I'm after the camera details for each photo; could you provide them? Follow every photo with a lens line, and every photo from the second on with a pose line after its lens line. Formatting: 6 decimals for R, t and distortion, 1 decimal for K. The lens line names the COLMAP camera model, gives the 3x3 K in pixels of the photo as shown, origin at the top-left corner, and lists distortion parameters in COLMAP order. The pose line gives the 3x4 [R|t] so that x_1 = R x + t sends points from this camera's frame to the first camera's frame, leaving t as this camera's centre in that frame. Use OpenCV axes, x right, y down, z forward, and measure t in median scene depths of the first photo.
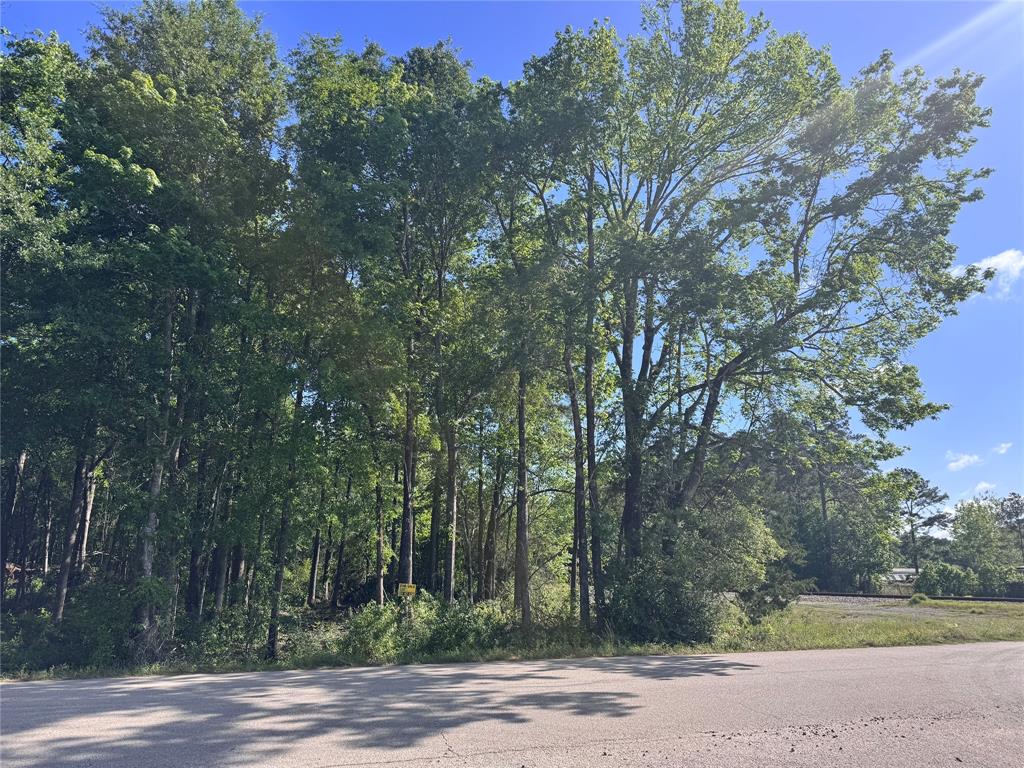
lens RADIAL K [[719.7, 0, 518.8], [0, 719.7, 377.6], [0, 0, 1]] dist [0.071870, -0.099993]
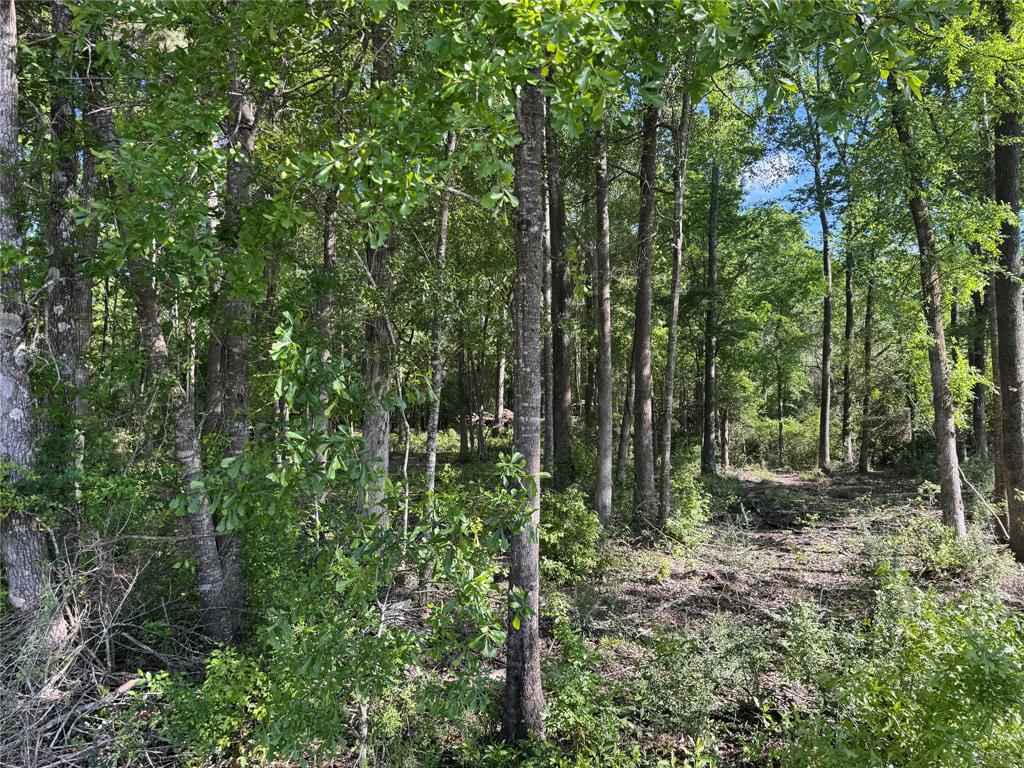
lens RADIAL K [[719.7, 0, 518.8], [0, 719.7, 377.6], [0, 0, 1]] dist [0.071870, -0.099993]
pose [[0.768728, -0.037827, -0.638456, -0.111563], [0.161627, 0.977338, 0.136700, 0.146653], [0.618816, -0.208277, 0.757421, 0.539744]]
